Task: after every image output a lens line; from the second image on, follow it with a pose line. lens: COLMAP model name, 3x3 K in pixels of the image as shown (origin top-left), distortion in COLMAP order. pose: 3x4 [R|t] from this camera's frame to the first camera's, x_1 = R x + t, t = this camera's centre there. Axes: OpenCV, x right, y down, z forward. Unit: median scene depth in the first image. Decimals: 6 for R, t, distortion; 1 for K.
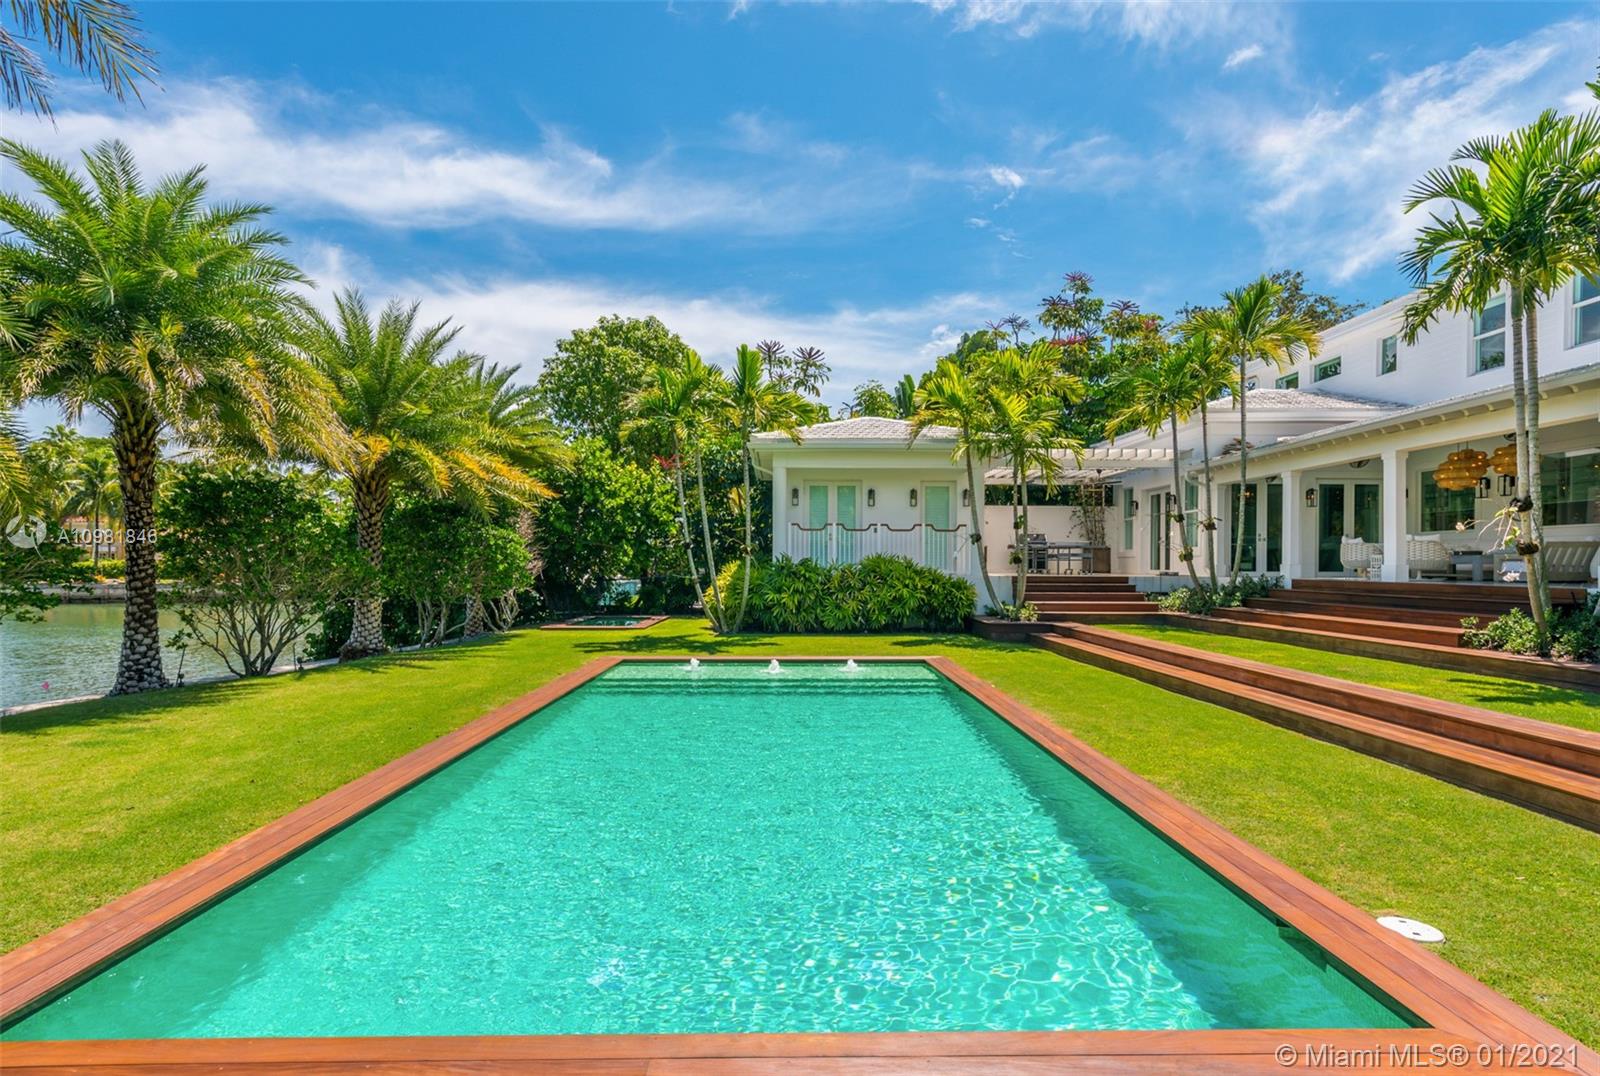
lens RADIAL K [[815.3, 0, 797.0], [0, 815.3, 554.5], [0, 0, 1]] dist [0.021498, -0.006048]
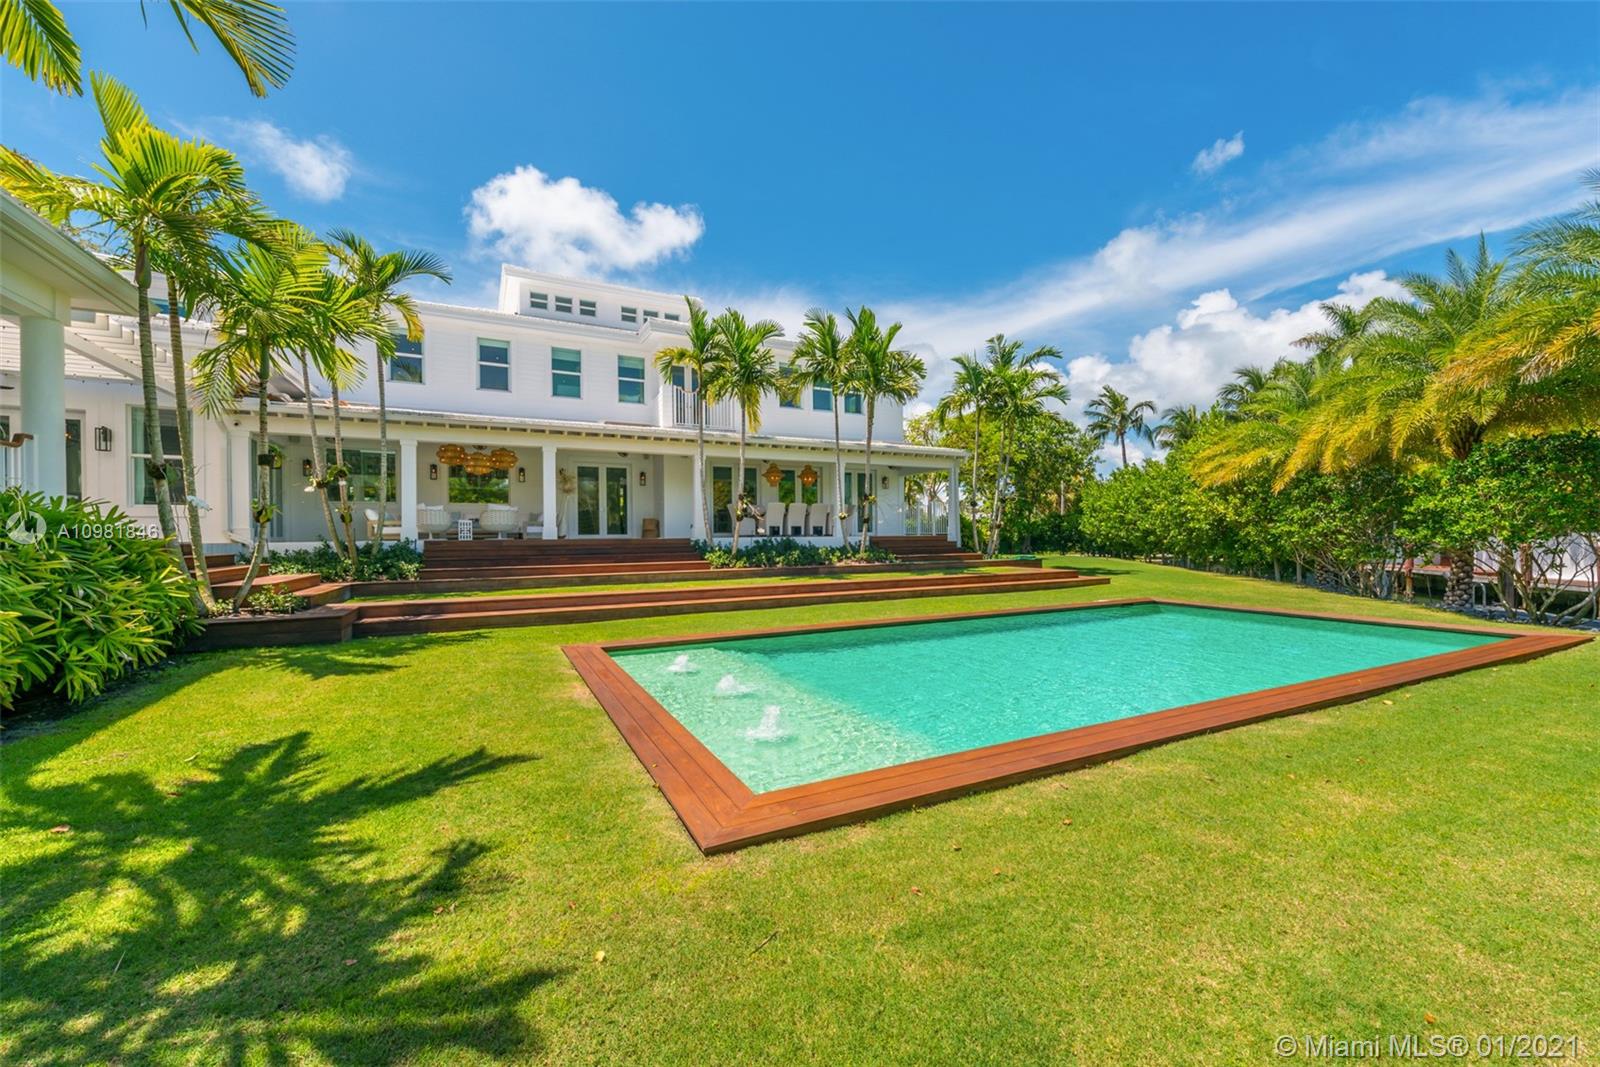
lens RADIAL K [[626.4, 0, 799.9], [0, 626.4, 541.9], [0, 0, 1]] dist [0.002117, 0.000075]
pose [[-0.445605, -0.013474, 0.895128, -0.405882], [-0.007615, 0.999908, 0.011260, 0.025104], [-0.895197, -0.001799, -0.445667, 1.139313]]
